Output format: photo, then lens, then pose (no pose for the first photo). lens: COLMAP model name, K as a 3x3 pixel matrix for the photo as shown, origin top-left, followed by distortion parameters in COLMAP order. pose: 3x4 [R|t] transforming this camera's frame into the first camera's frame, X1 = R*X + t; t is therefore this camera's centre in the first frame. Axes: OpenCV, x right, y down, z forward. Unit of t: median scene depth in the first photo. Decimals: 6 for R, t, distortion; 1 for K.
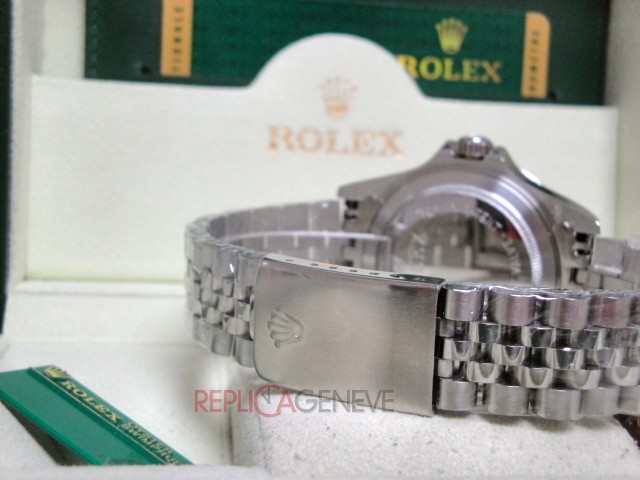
lens RADIAL K [[1022.1, 0, 310.1], [0, 1022.1, 238.3], [0, 0, 1]] dist [0.091219, 0.000000]
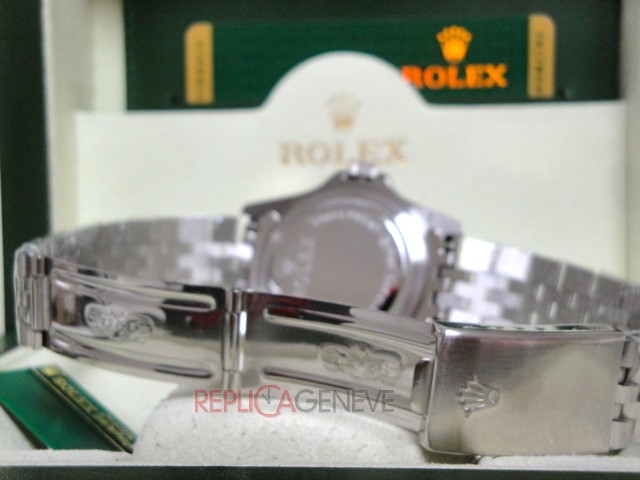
lens RADIAL K [[1022.1, 0, 304.8], [0, 1022.1, 230.4], [0, 0, 1]] dist [0.091219, 0.000000]
pose [[0.968499, -0.039293, -0.245897, 0.248052], [0.040457, 0.999181, -0.000321, -0.014245], [0.245708, -0.009637, 0.969296, -0.057128]]
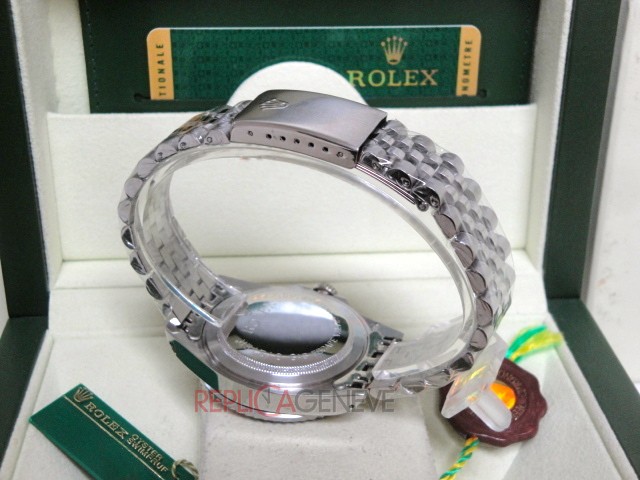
lens RADIAL K [[1022.1, 0, 313.0], [0, 1022.1, 248.4], [0, 0, 1]] dist [0.091219, 0.000000]
pose [[0.995583, 0.001186, -0.093878, 0.160776], [0.035667, 0.920176, 0.389877, -0.462593], [0.086847, -0.391503, 0.916069, -0.169442]]
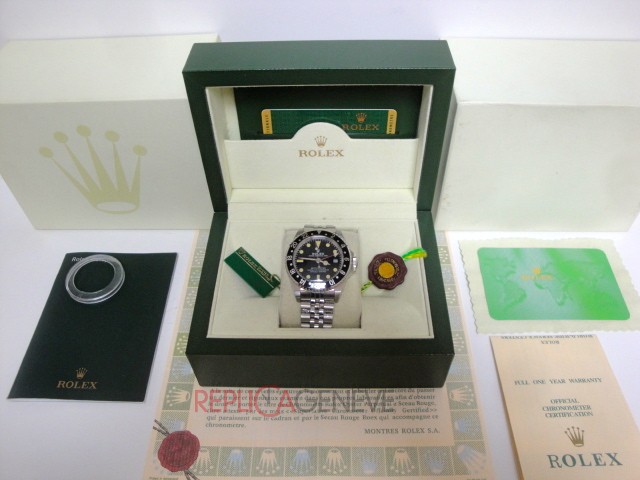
lens RADIAL K [[523.1, 0, 314.4], [0, 523.1, 237.3], [0, 0, 1]] dist [-0.138417, 0.017752]
pose [[0.982956, 0.080554, -0.165254, 0.284579], [0.058340, 0.715751, 0.695914, -1.005256], [0.174340, -0.693694, 0.698852, -0.274654]]
